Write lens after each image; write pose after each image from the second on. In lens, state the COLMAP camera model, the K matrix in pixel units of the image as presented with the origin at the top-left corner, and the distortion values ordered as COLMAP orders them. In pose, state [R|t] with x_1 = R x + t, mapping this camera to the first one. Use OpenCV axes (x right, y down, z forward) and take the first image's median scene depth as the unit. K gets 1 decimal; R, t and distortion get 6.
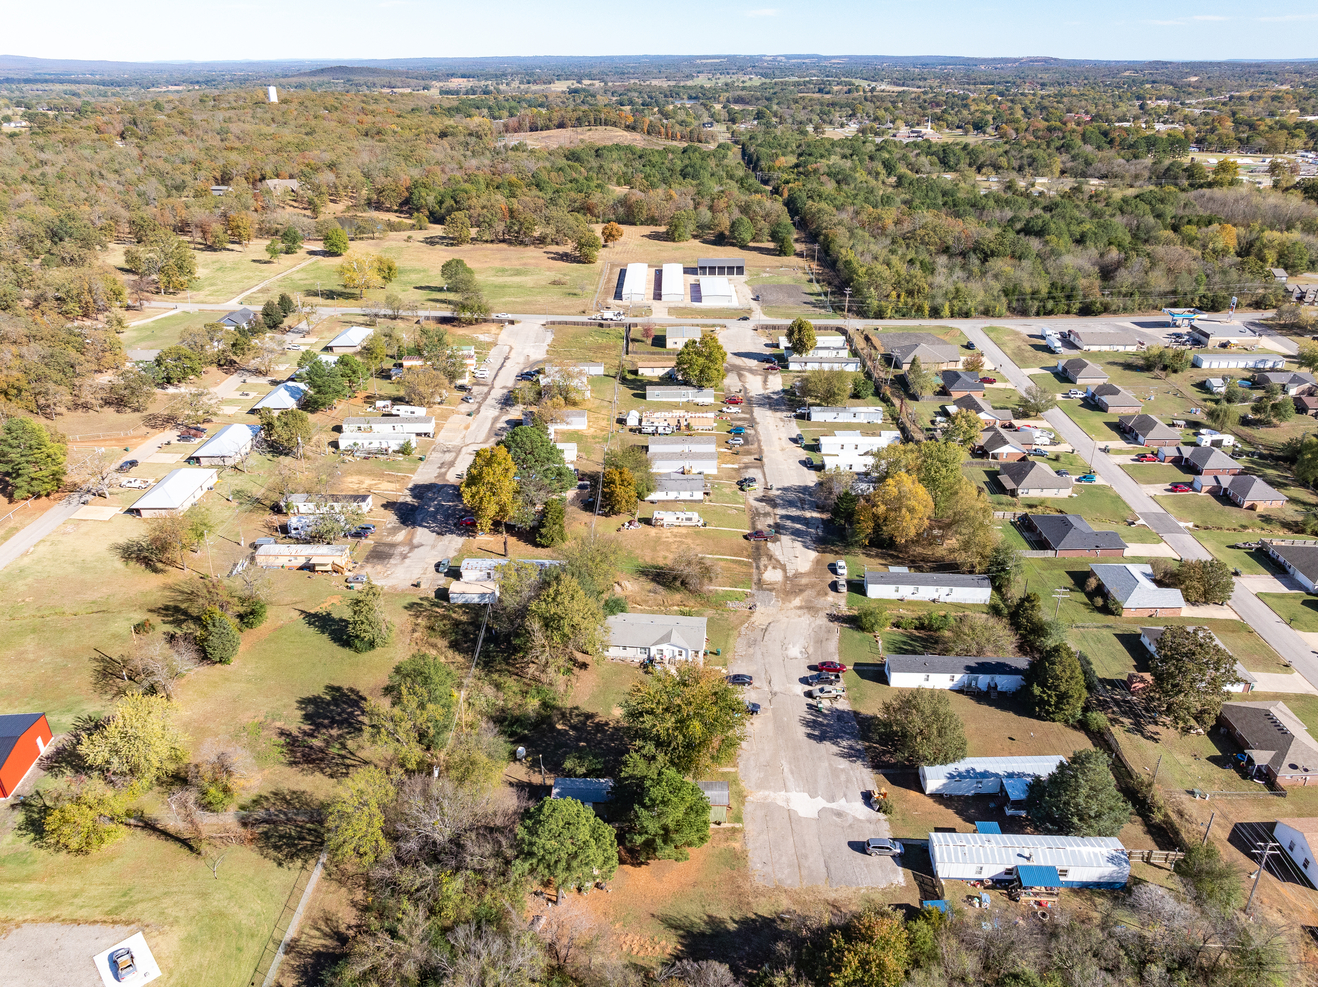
lens RADIAL K [[928.3, 0, 664.3], [0, 928.3, 482.2], [0, 0, 1]] dist [-0.038698, -0.000976]
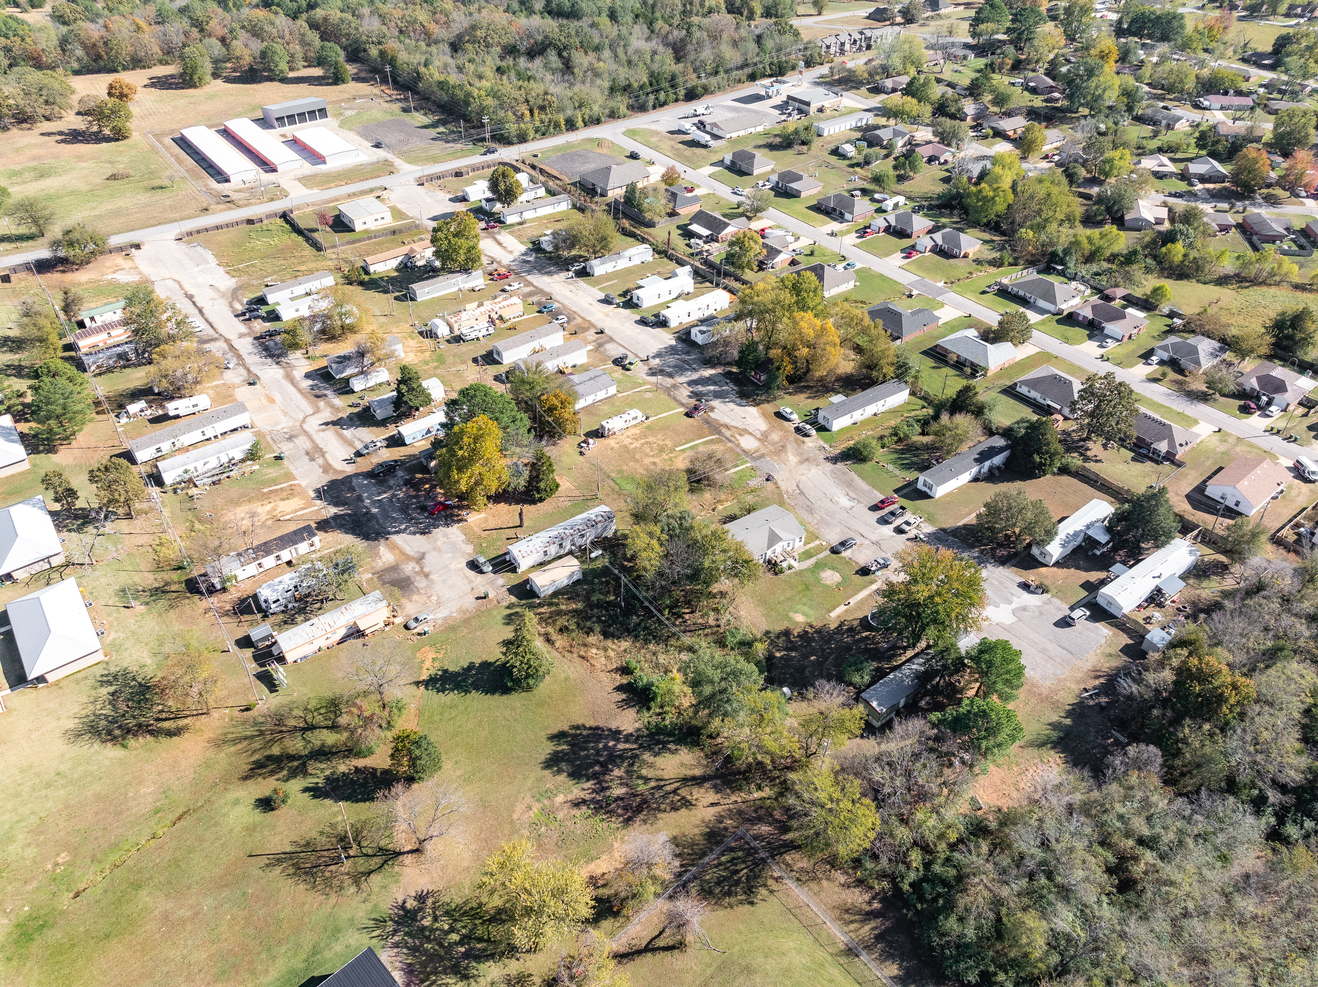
lens RADIAL K [[927.5, 0, 663.4], [0, 927.5, 485.7], [0, 0, 1]] dist [-0.046458, 0.012069]
pose [[0.785987, -0.381051, 0.486852, -0.418917], [0.254650, 0.917111, 0.306693, -0.173064], [-0.563363, -0.117080, 0.817872, 0.146303]]
